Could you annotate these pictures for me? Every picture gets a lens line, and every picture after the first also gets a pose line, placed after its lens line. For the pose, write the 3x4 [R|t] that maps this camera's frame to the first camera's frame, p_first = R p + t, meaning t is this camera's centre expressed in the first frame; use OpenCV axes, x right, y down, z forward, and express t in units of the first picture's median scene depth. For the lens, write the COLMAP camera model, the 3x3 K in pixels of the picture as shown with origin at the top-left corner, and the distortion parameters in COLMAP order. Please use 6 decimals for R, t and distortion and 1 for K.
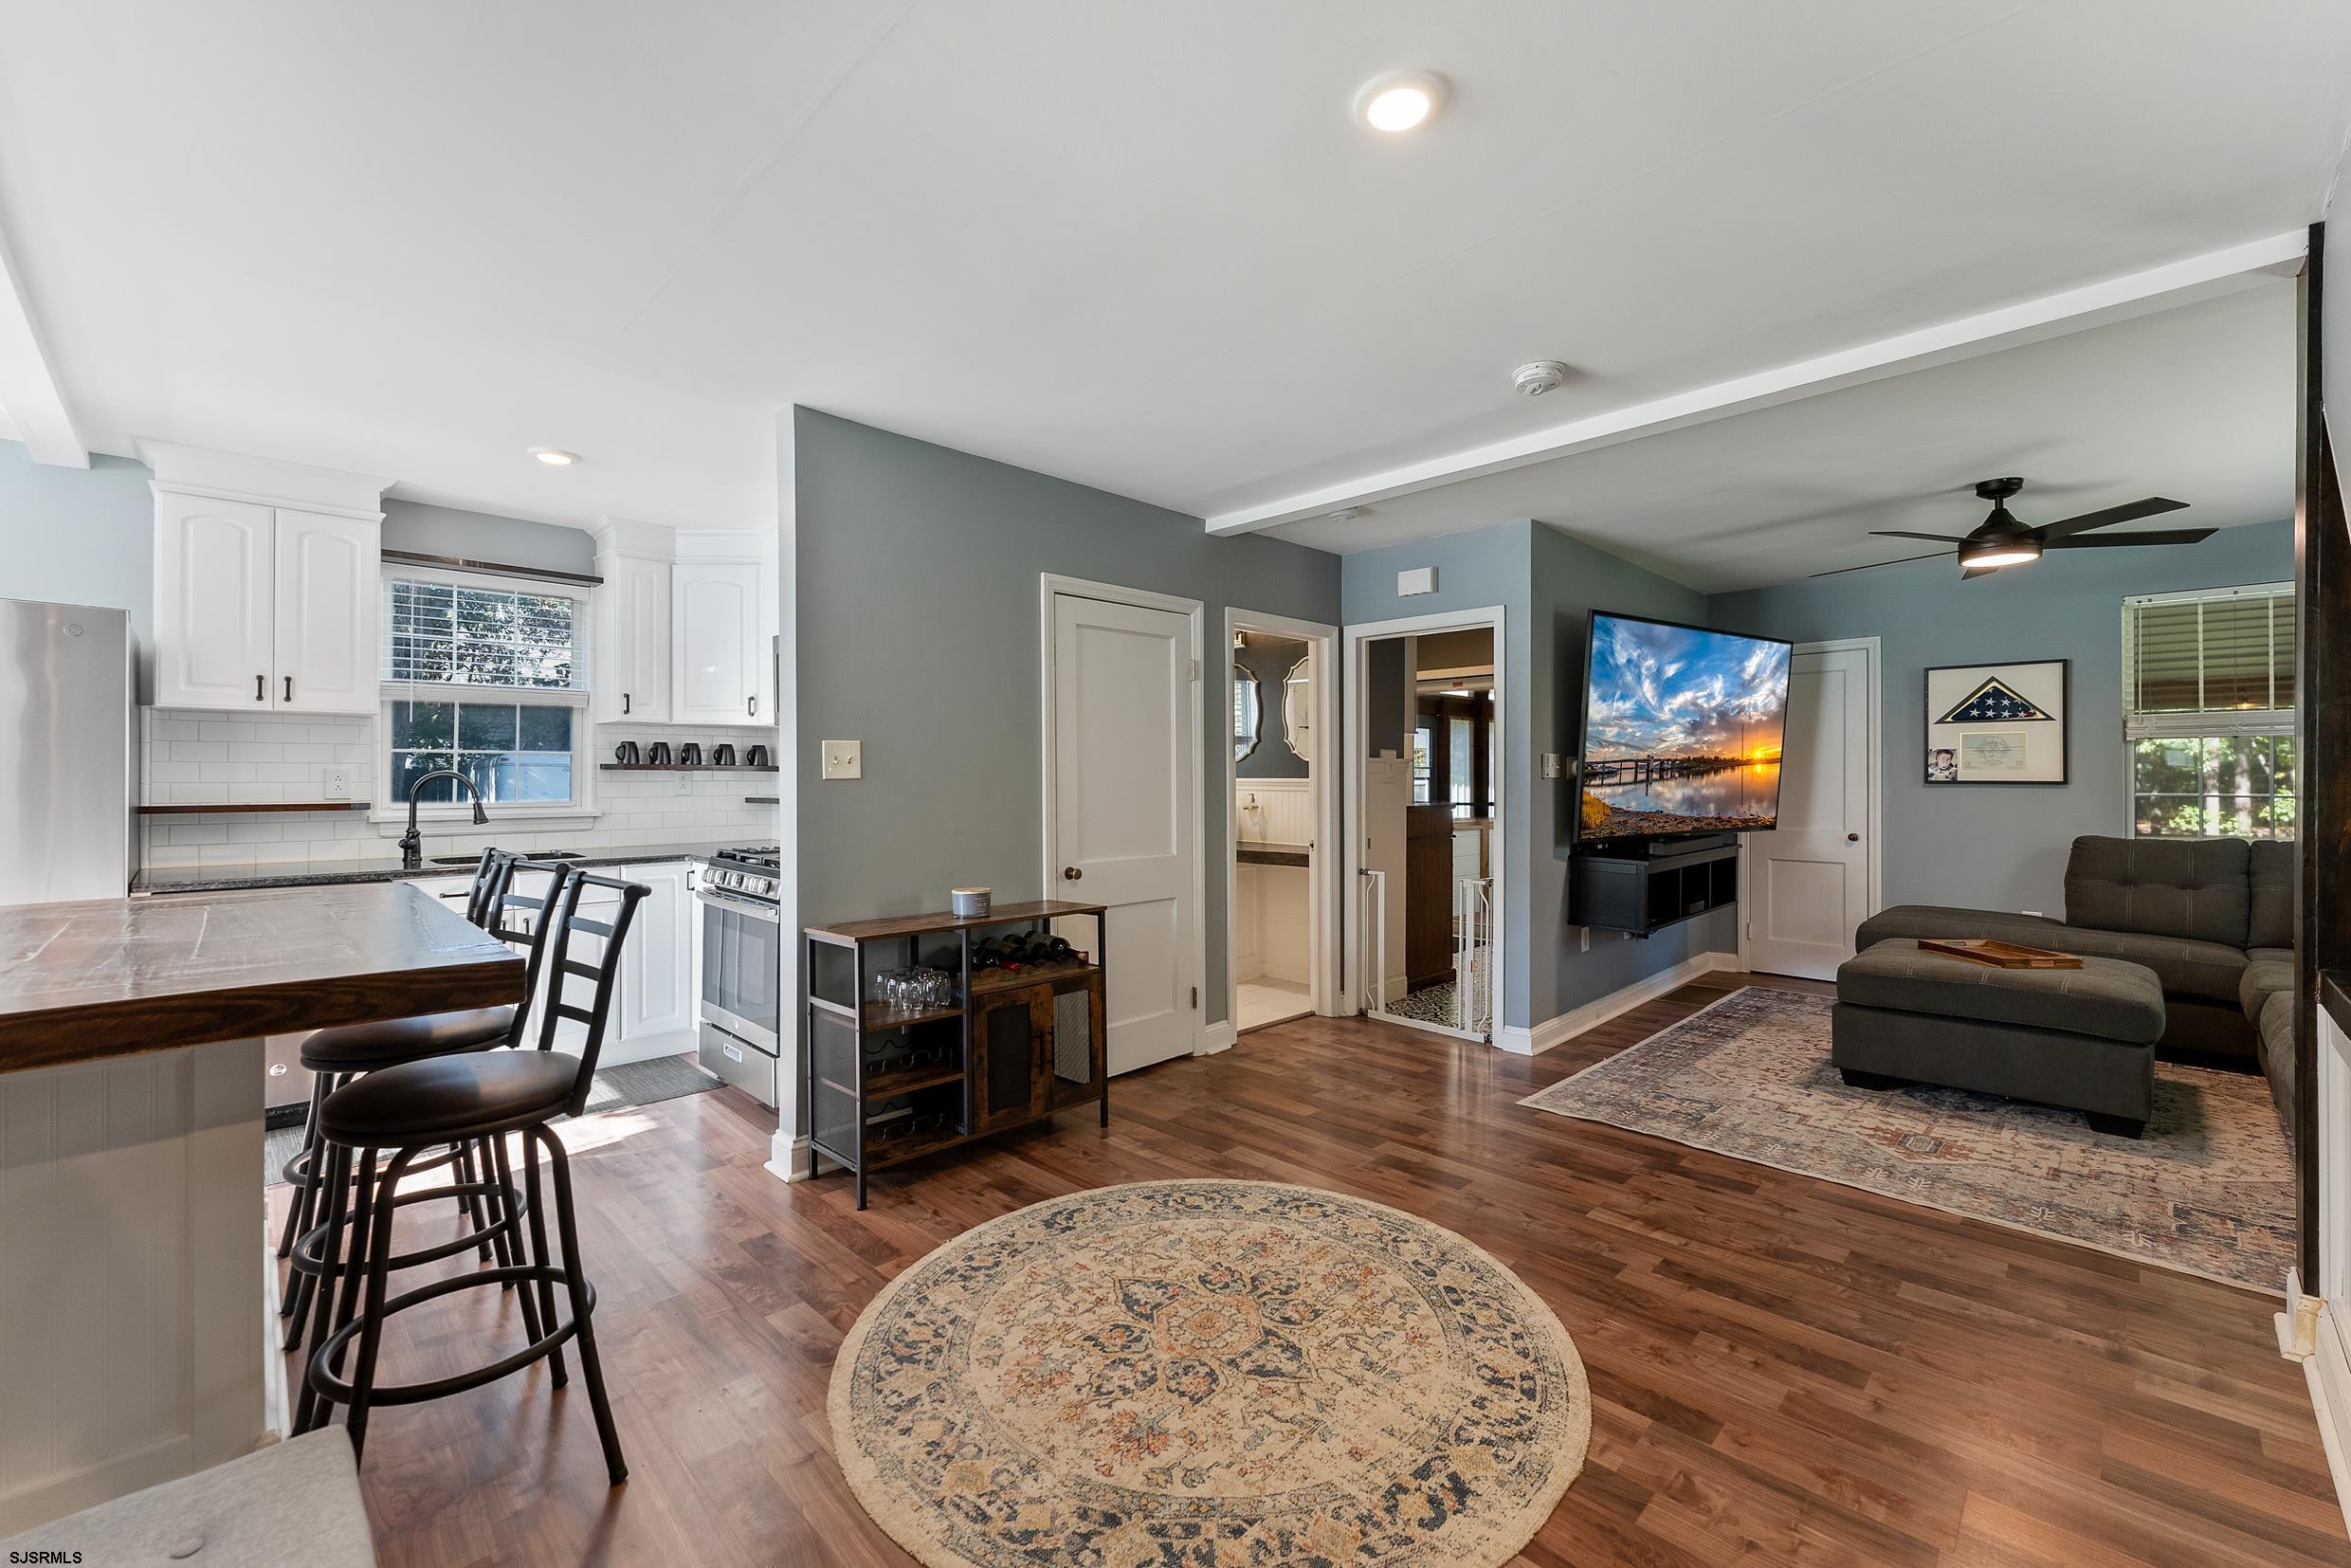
lens RADIAL K [[945.8, 0, 1171.7], [0, 945.8, 775.7], [0, 0, 1]] dist [0.000237, 0.000103]
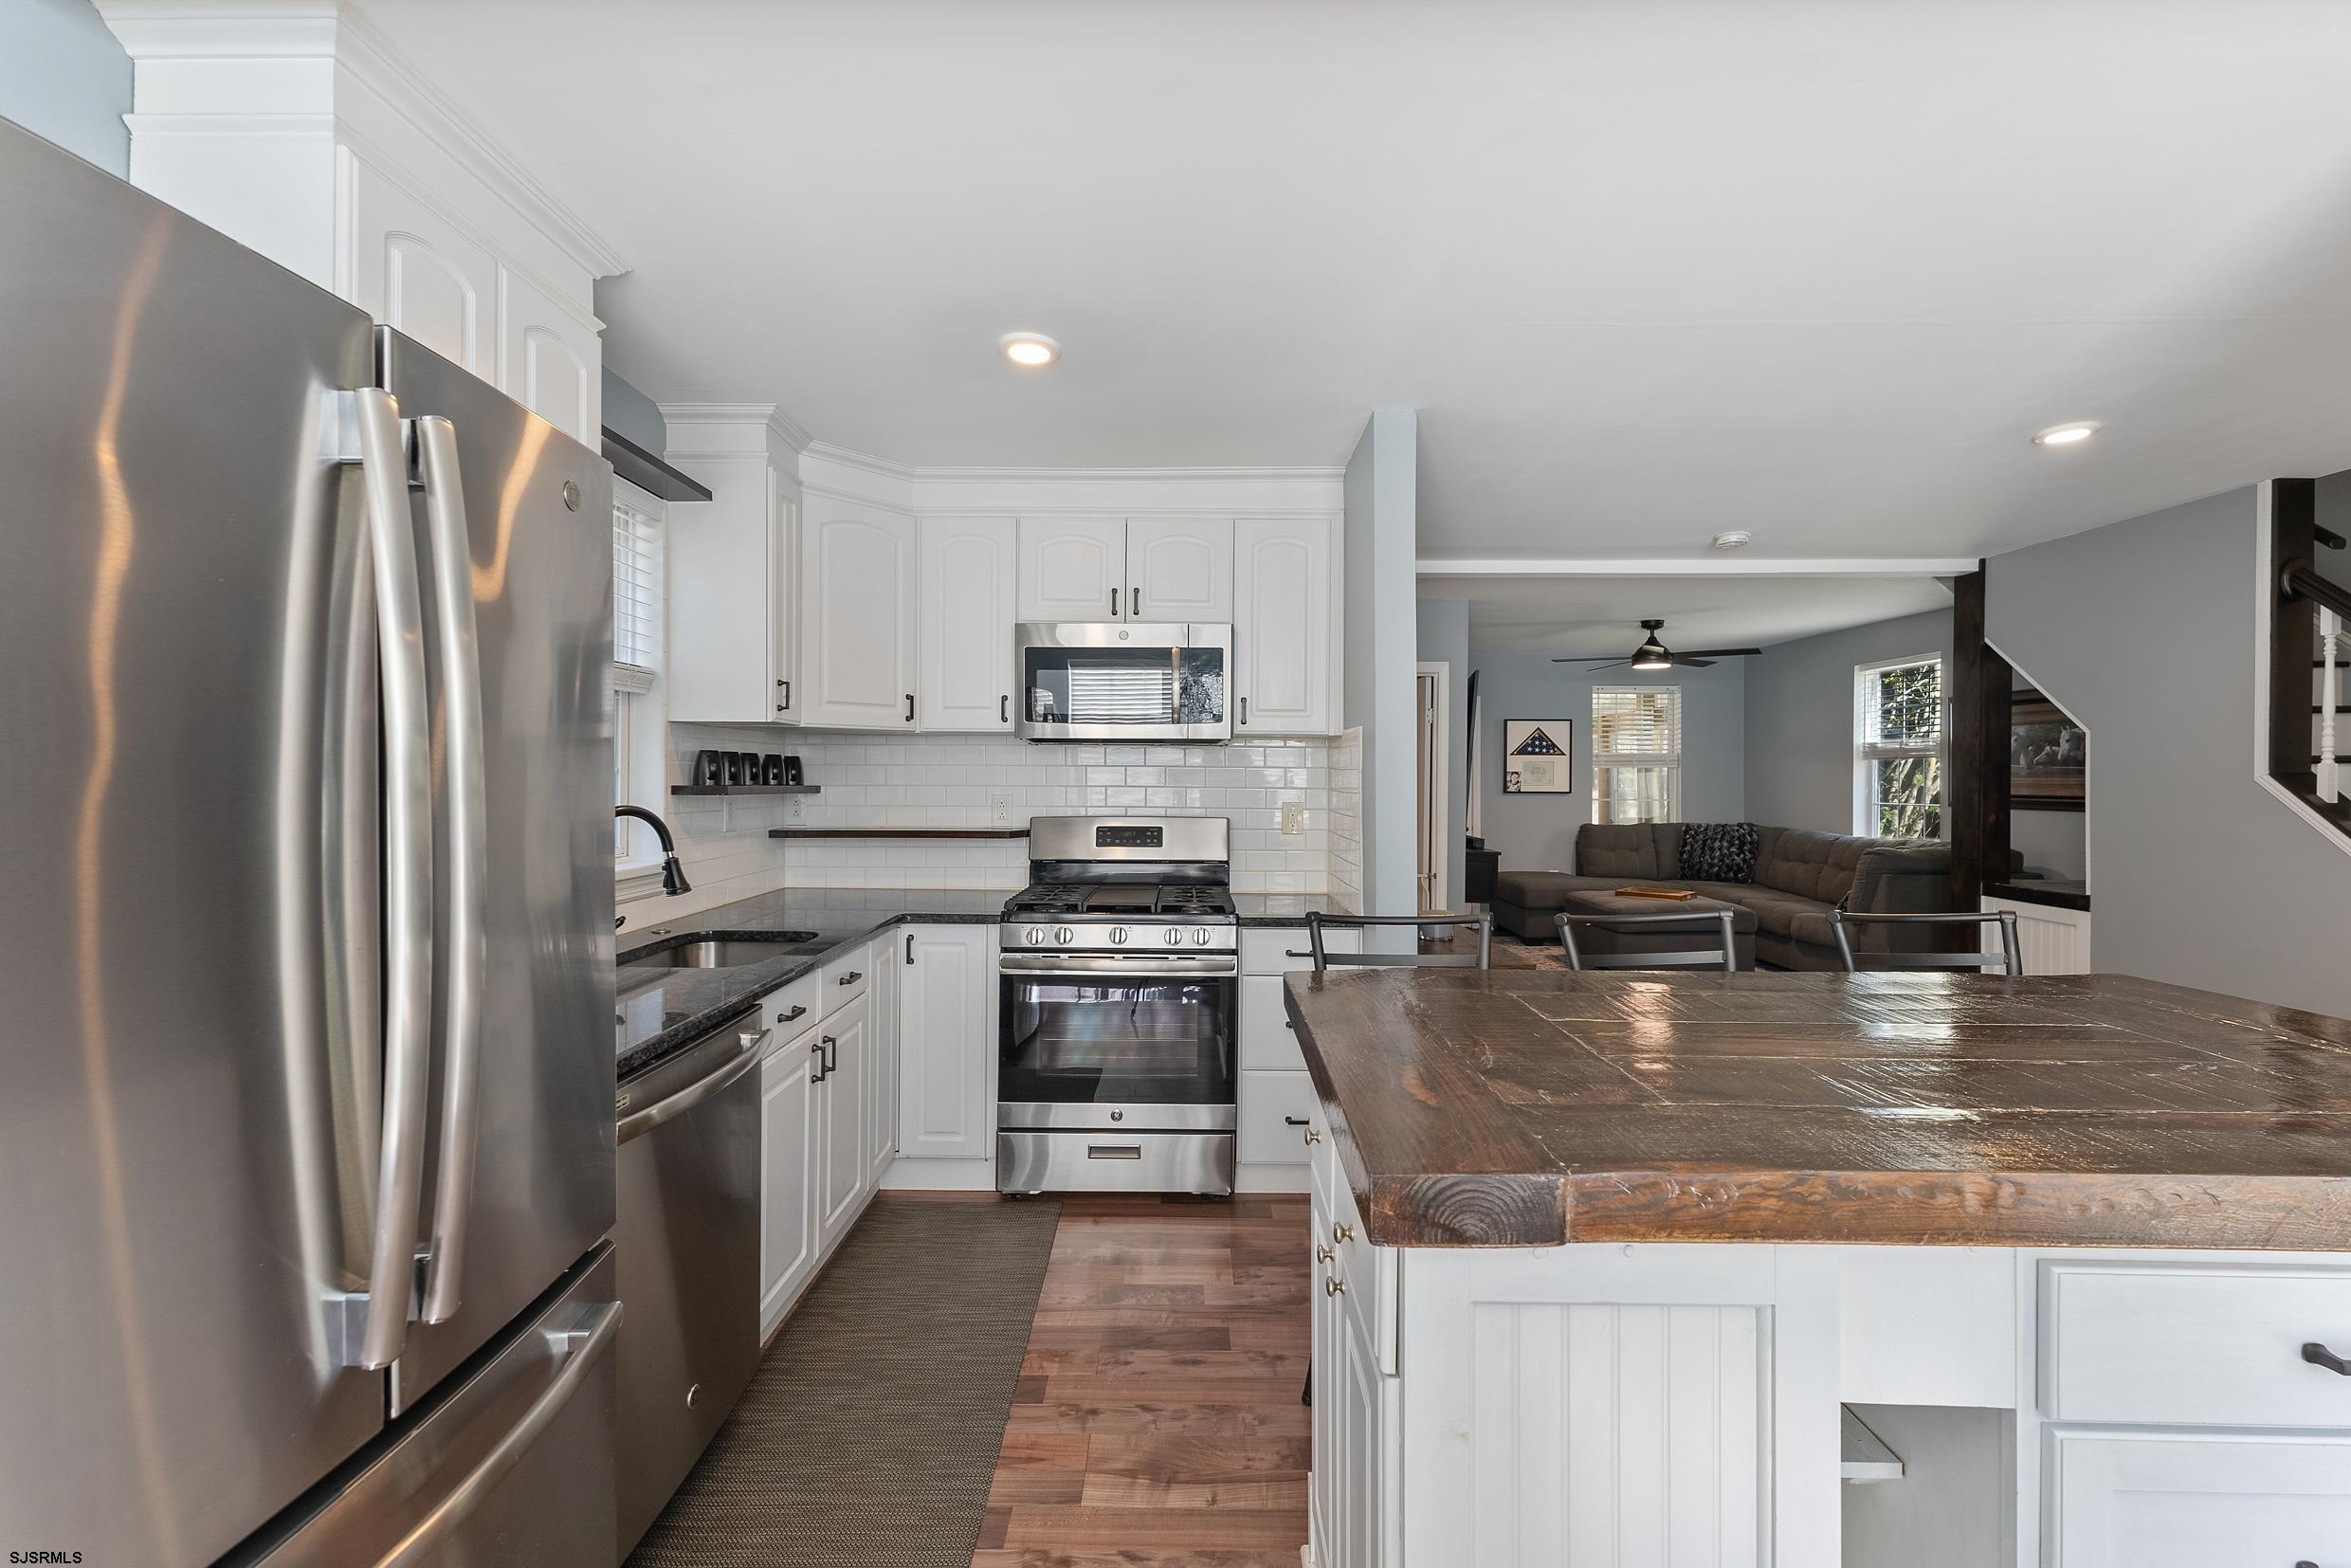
lens RADIAL K [[945.8, 0, 1180.4], [0, 945.8, 783.6], [0, 0, 1]] dist [0.000237, 0.000103]
pose [[0.710694, -0.002467, 0.703497, -1.166064], [-0.002042, 0.999982, 0.005570, -0.025734], [-0.703498, -0.005395, 0.710676, 0.462623]]
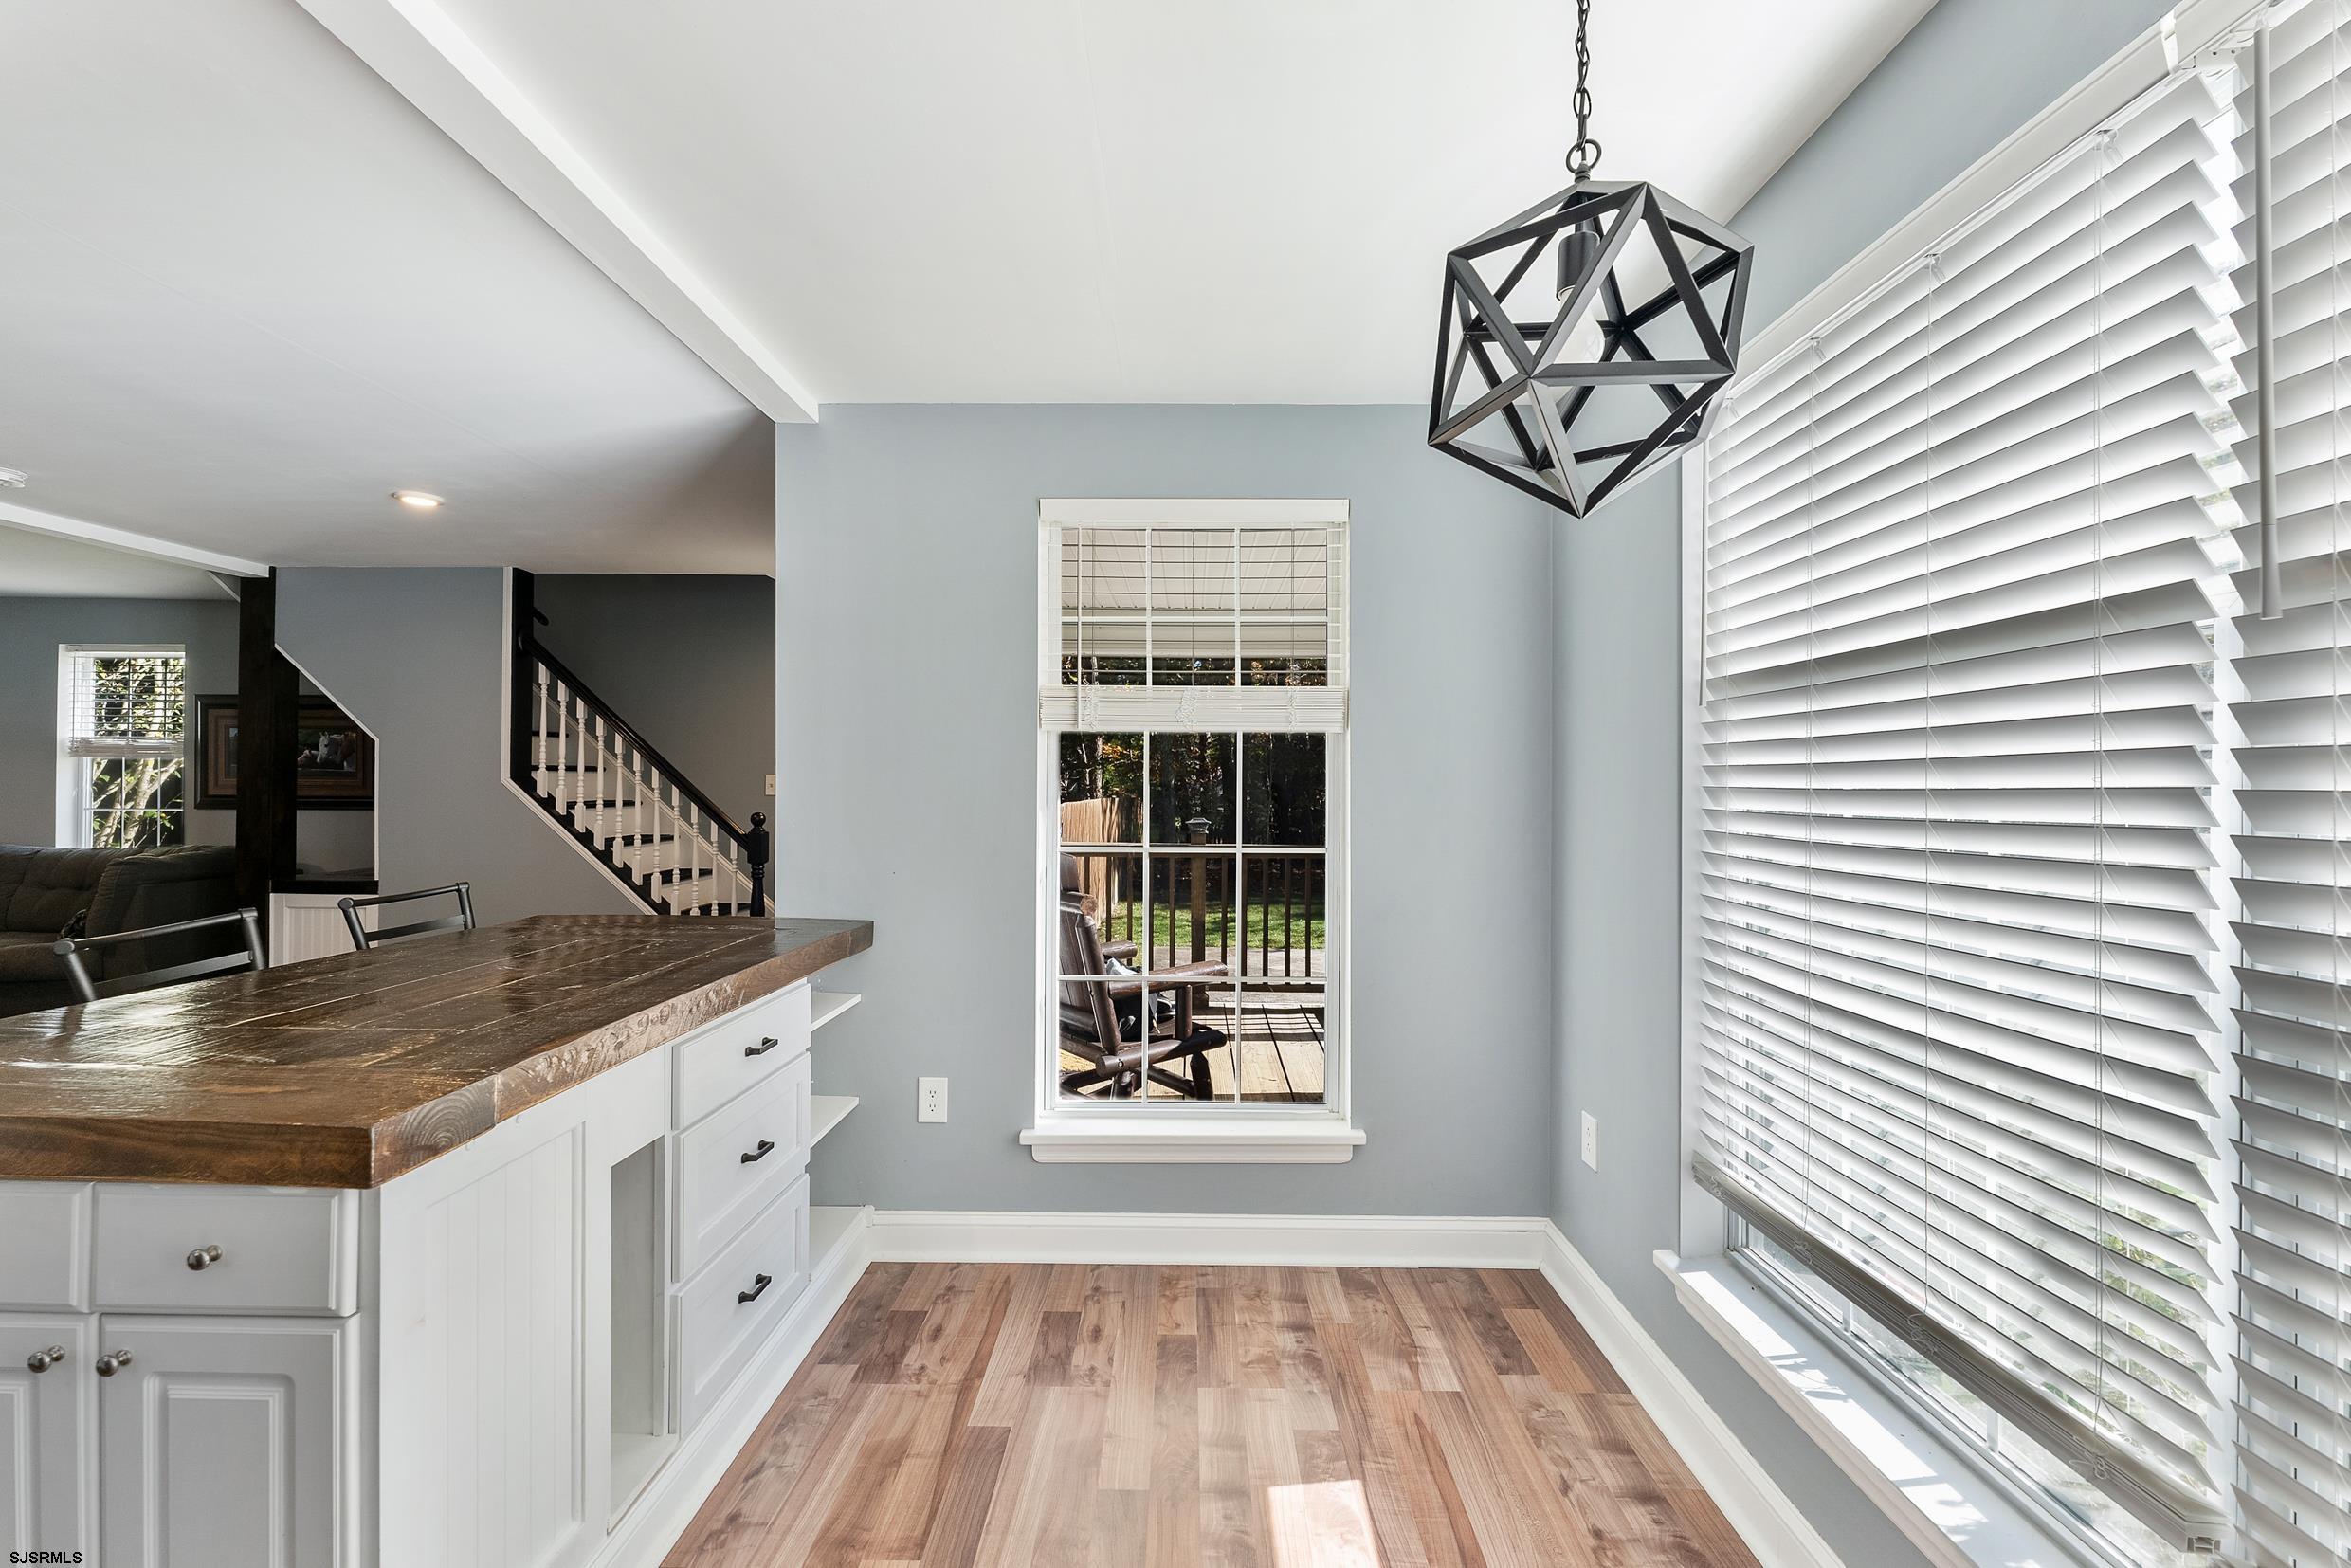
lens RADIAL K [[945.8, 0, 1170.4], [0, 945.8, 786.5], [0, 0, 1]] dist [0.000237, 0.000103]
pose [[-0.691525, -0.003754, 0.722343, -1.358666], [-0.005604, 0.999984, -0.000167, -0.024884], [-0.722331, -0.004163, -0.691535, 0.660554]]
